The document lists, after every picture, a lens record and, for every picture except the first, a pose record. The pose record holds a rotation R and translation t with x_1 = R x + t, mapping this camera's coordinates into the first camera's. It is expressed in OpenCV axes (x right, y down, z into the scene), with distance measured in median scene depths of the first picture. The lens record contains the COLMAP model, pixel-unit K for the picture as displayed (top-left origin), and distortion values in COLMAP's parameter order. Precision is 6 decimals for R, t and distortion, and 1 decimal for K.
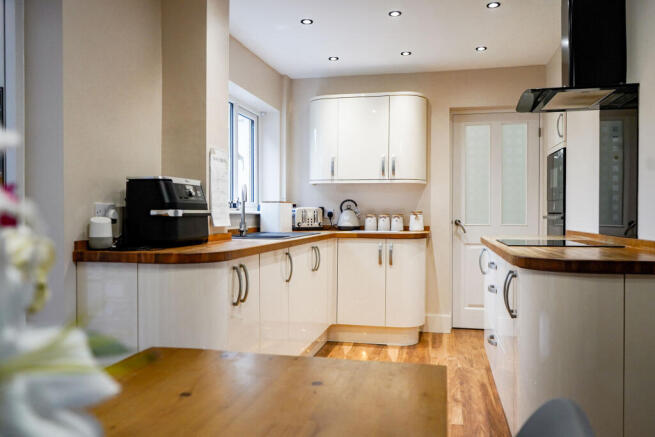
lens RADIAL K [[526.6, 0, 327.5], [0, 526.6, 218.5], [0, 0, 1]] dist [0.000009, 0.001082]
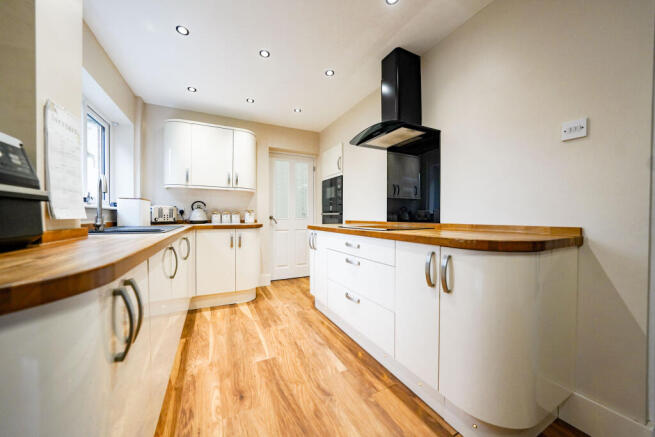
lens RADIAL K [[228.7, 0, 325.0], [0, 228.7, 219.0], [0, 0, 1]] dist [-0.020786, 0.000207]
pose [[0.780458, -0.009374, 0.625138, -0.081258], [0.006919, 0.999956, 0.006357, 0.010285], [-0.625170, -0.000636, 0.780488, 0.371189]]
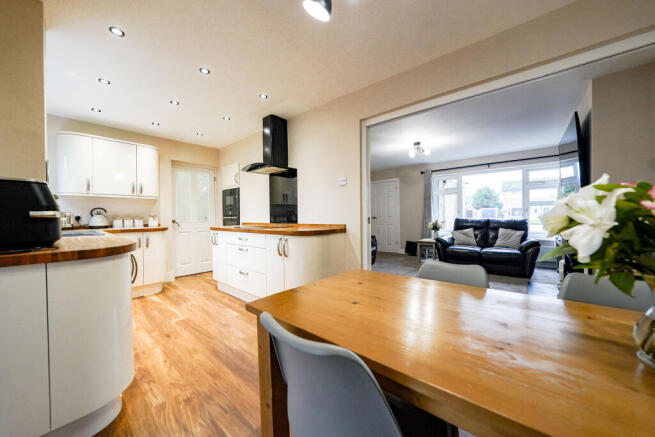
lens RADIAL K [[228.7, 0, 325.0], [0, 228.7, 219.0], [0, 0, 1]] dist [-0.020786, 0.000207]
pose [[0.474116, -0.018400, 0.880270, -0.235485], [0.020850, 0.999736, 0.009667, 0.003299], [-0.880215, 0.013770, 0.474374, 0.160012]]
